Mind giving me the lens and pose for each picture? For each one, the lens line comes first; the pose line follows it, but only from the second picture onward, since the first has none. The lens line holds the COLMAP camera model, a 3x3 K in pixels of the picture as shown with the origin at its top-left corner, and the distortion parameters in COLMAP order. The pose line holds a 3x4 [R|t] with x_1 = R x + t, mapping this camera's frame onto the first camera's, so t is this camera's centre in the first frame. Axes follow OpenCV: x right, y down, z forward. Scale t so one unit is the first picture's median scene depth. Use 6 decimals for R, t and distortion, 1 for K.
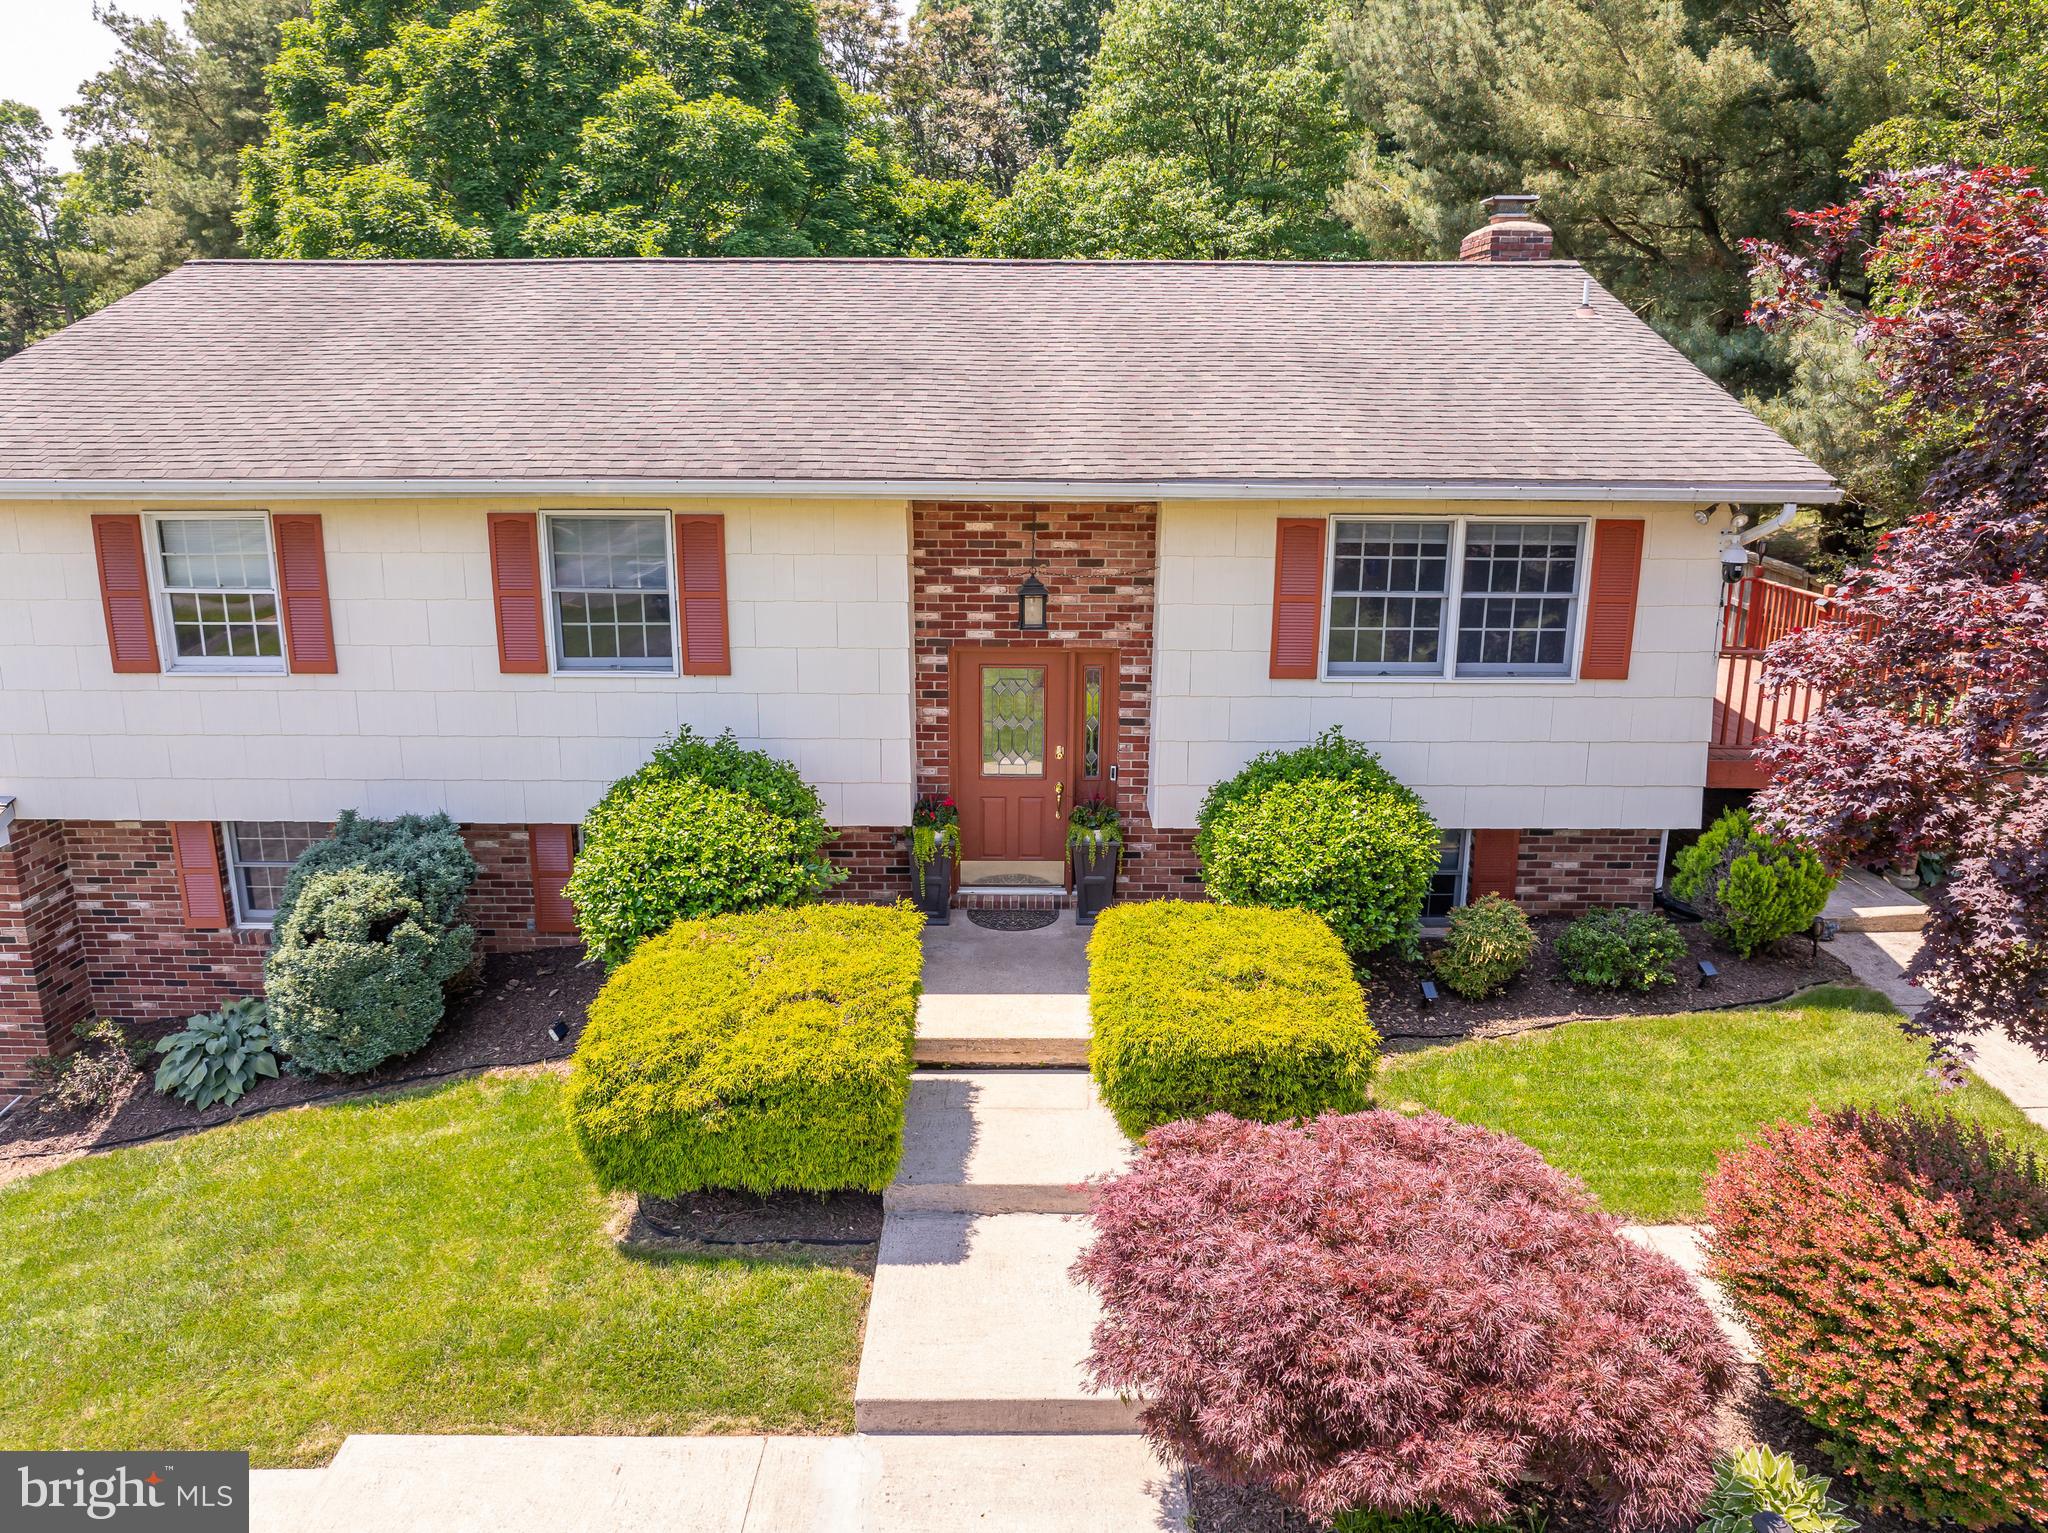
lens RADIAL K [[1451.7, 0, 1025.1], [0, 1451.7, 758.8], [0, 0, 1]] dist [-0.037538, -0.000168]
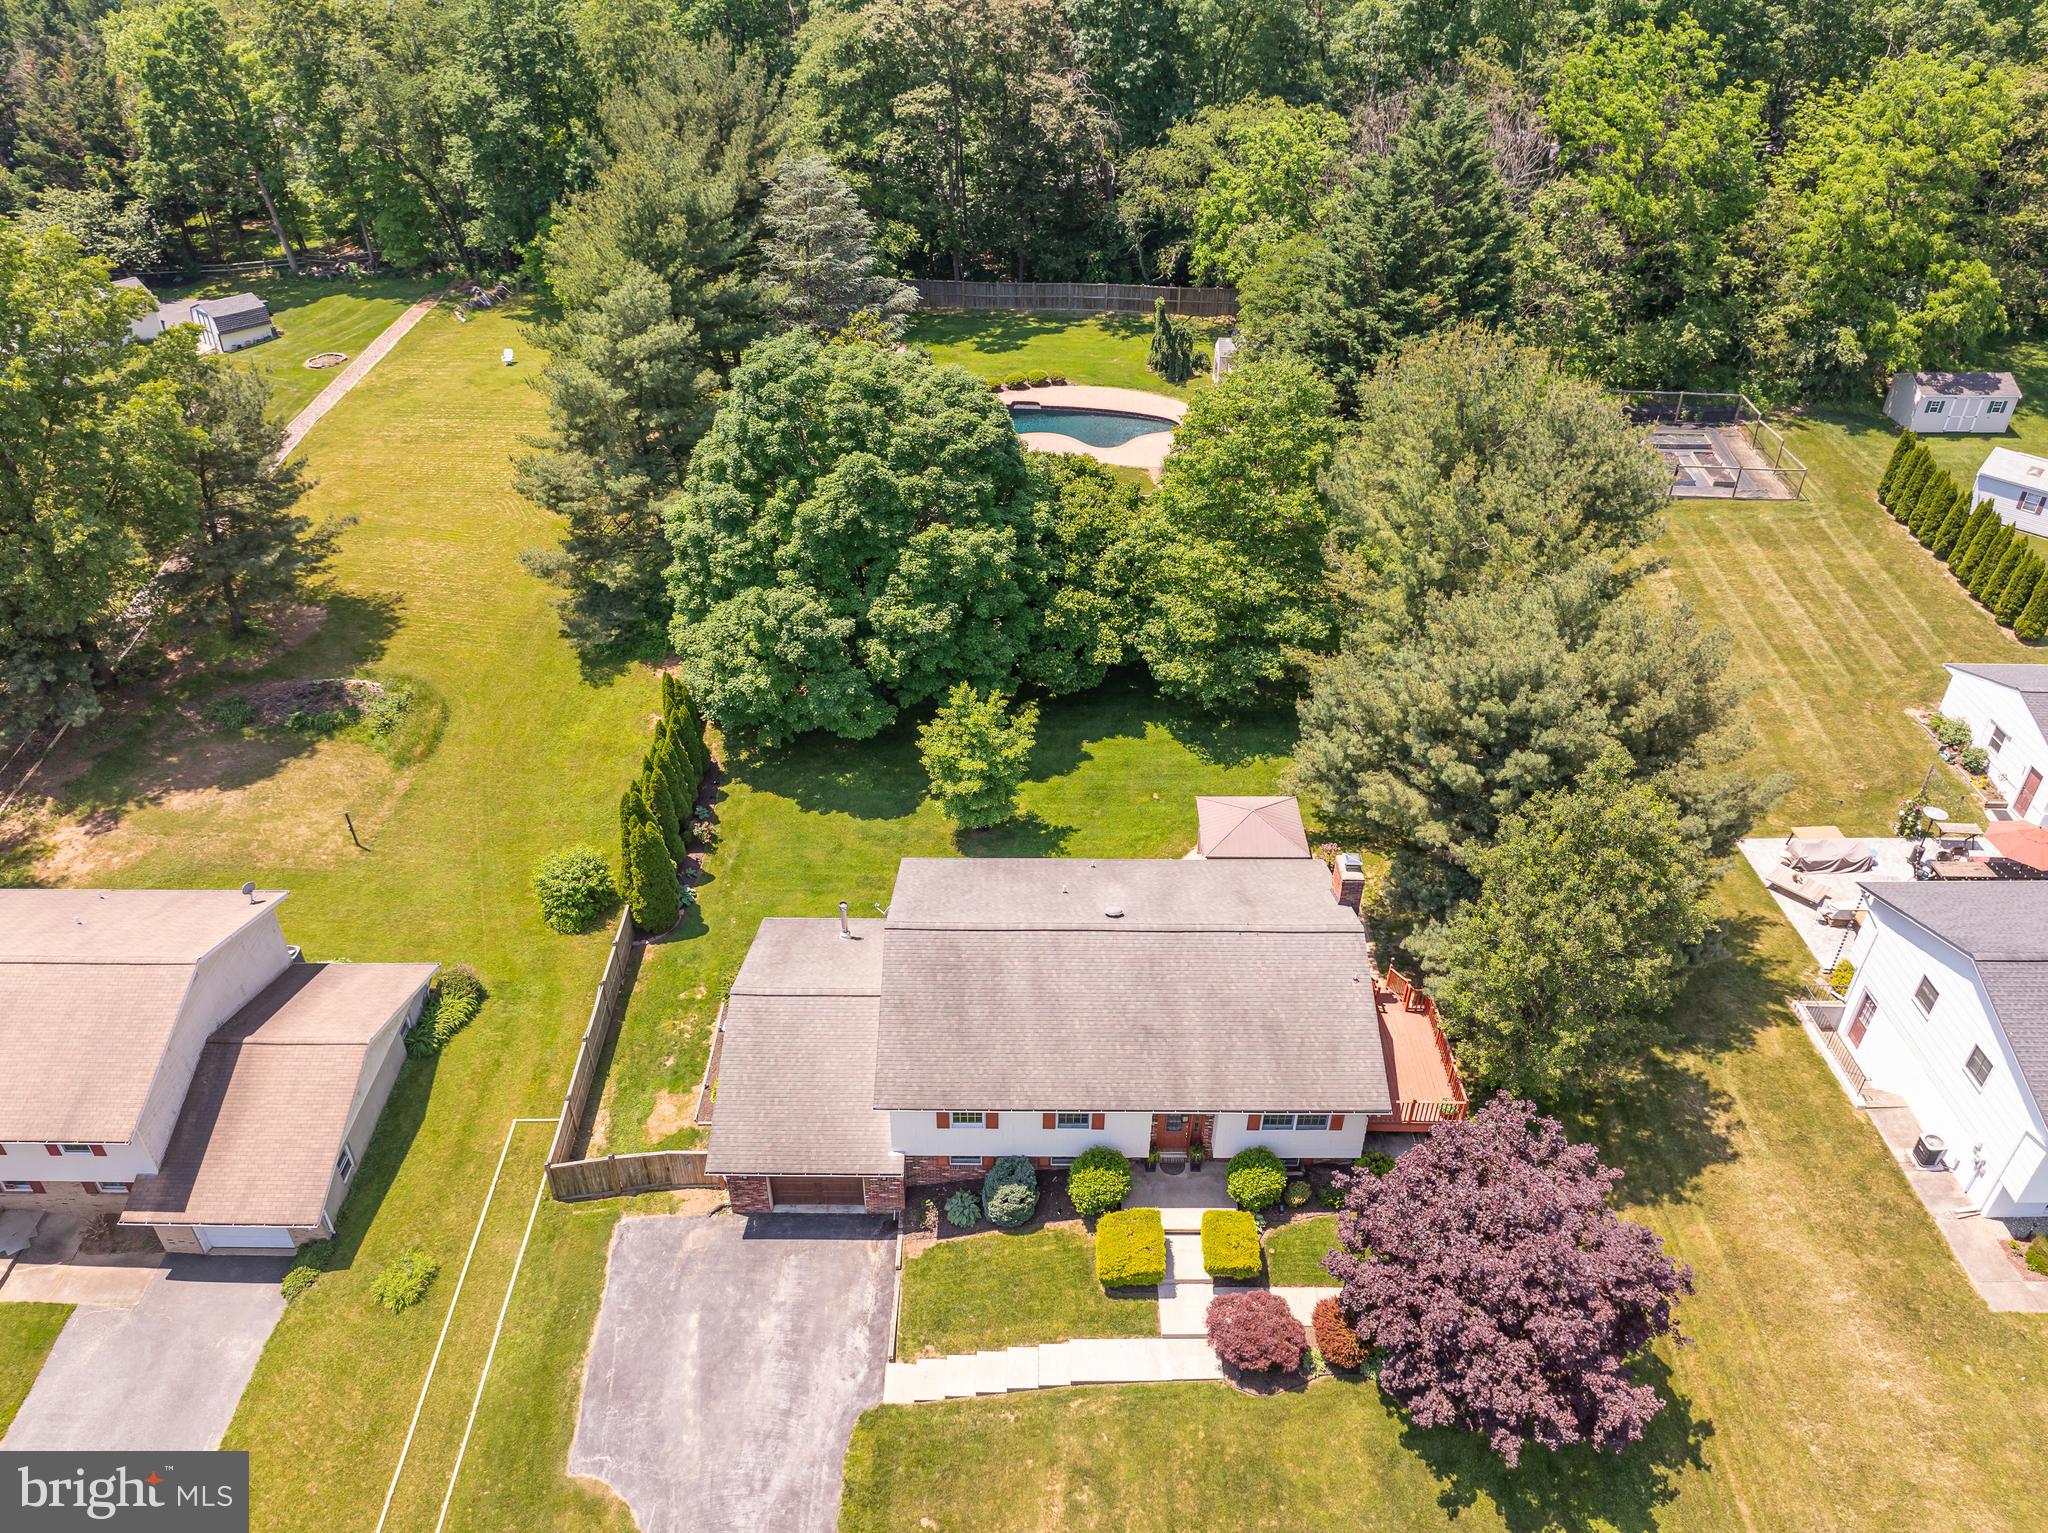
lens RADIAL K [[1451.7, 0, 1025.1], [0, 1451.7, 758.8], [0, 0, 1]] dist [-0.037538, -0.000168]
pose [[0.999994, 0.002260, 0.002492, -0.420564], [-0.002959, 0.943246, 0.332081, -2.220707], [-0.001600, -0.332086, 0.943248, -2.235769]]
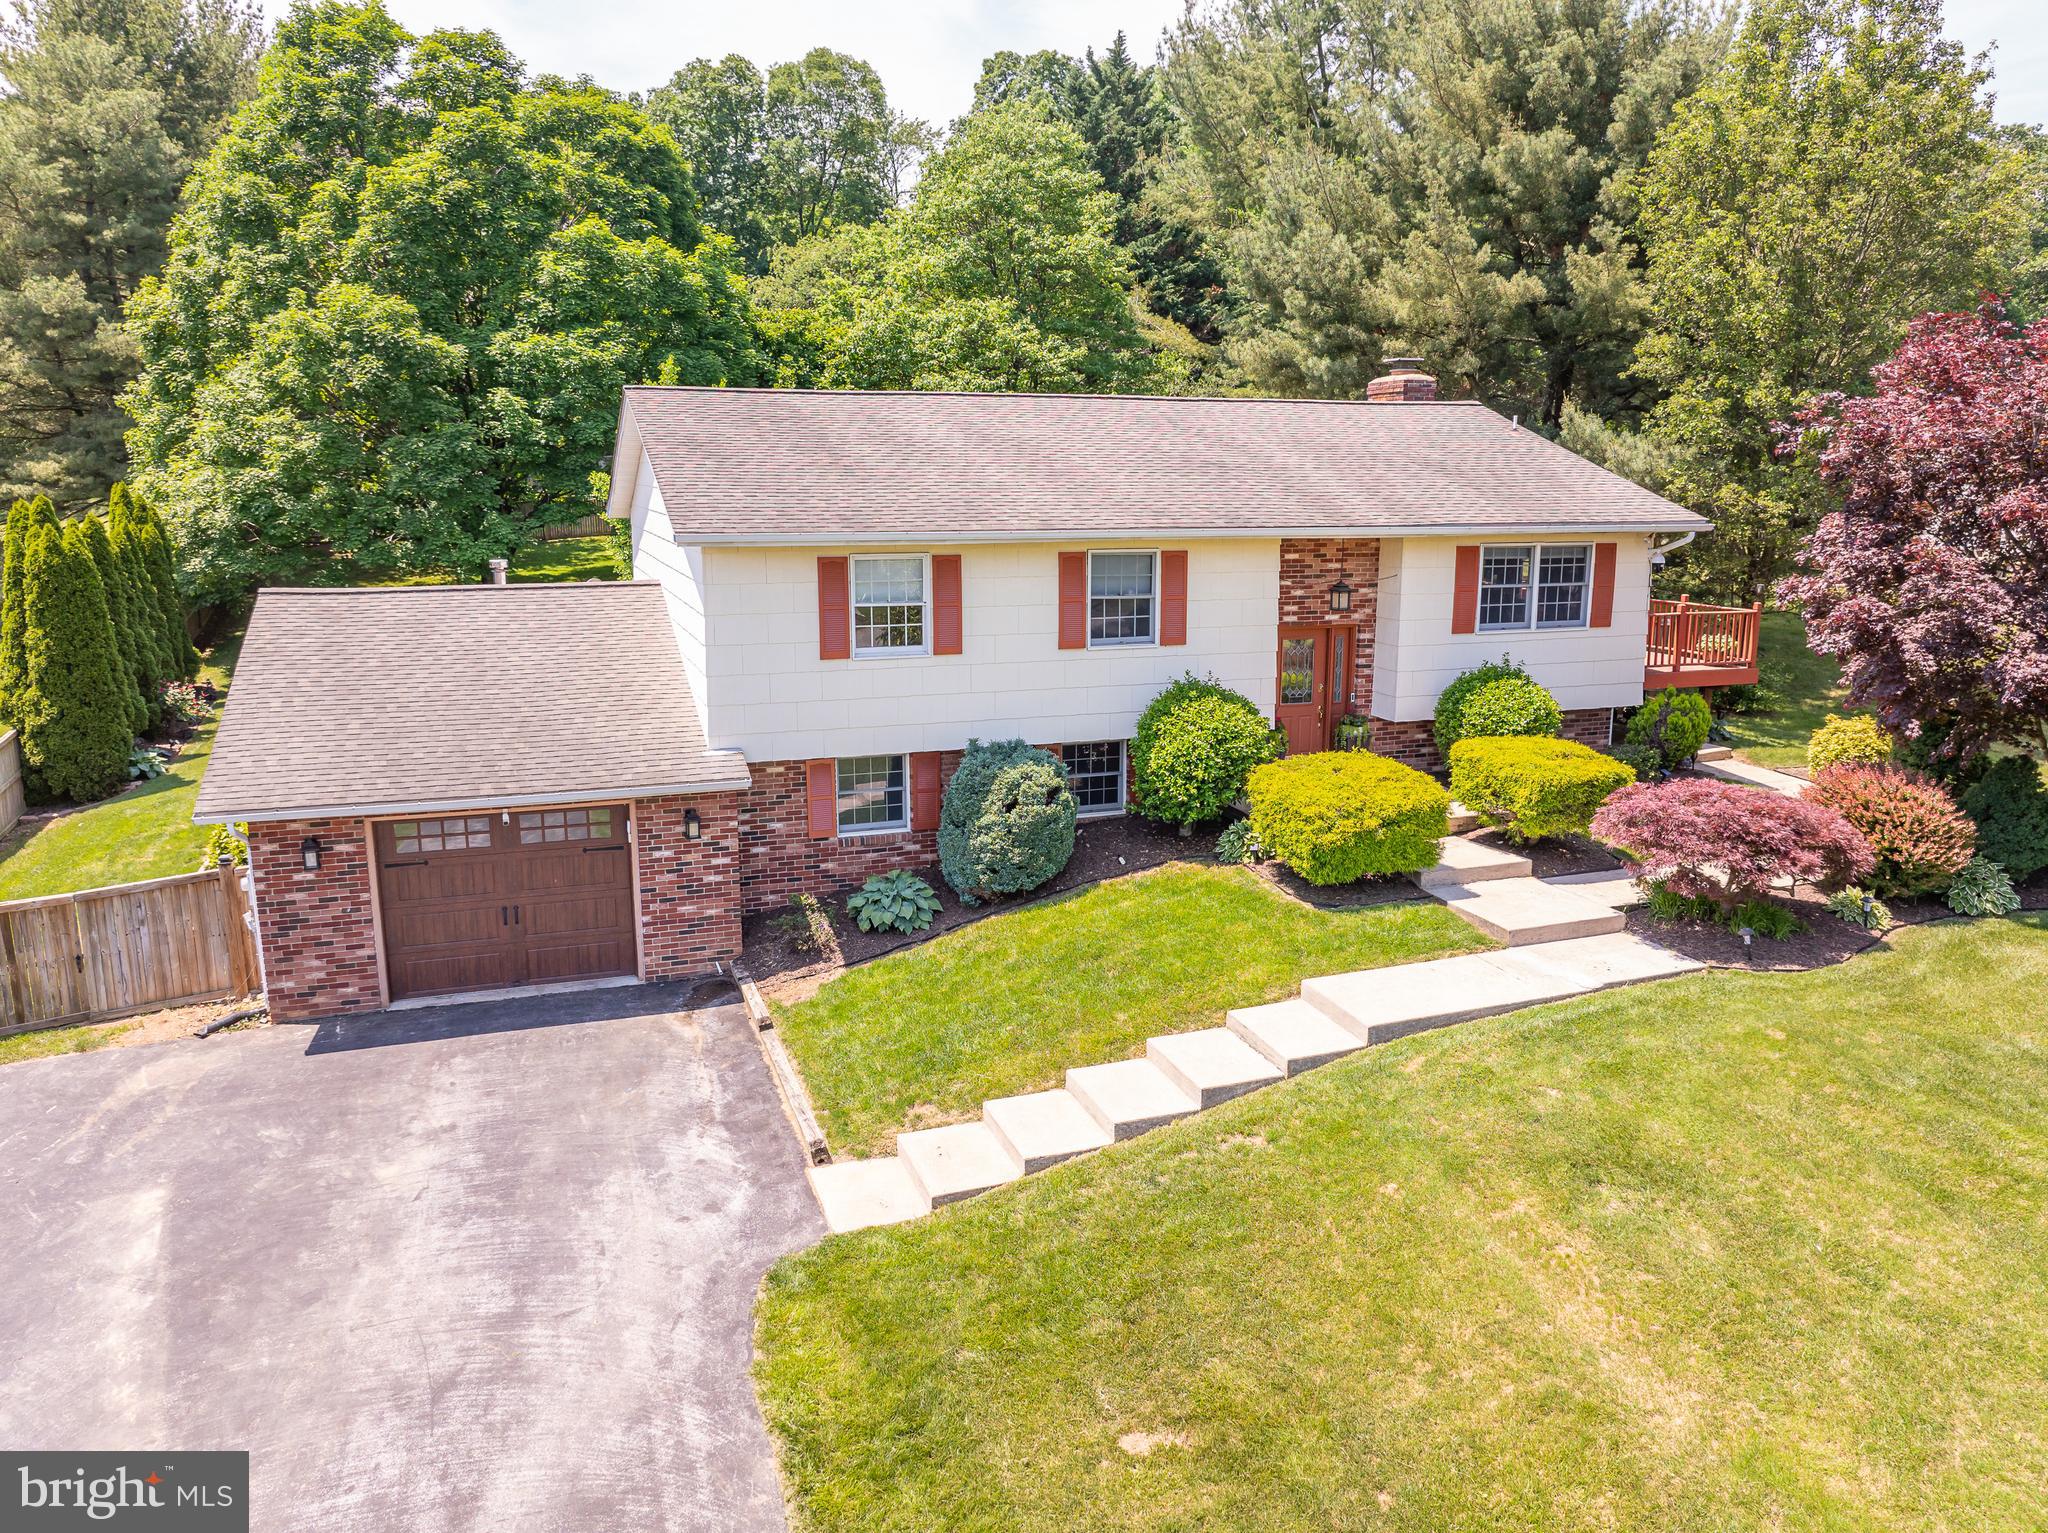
lens RADIAL K [[1451.7, 0, 1025.1], [0, 1451.7, 758.8], [0, 0, 1]] dist [-0.037538, -0.000168]
pose [[0.942018, -0.069107, 0.328369, -0.950984], [0.089018, 0.994968, -0.045975, 0.137889], [-0.323540, 0.072539, 0.943430, -0.537484]]
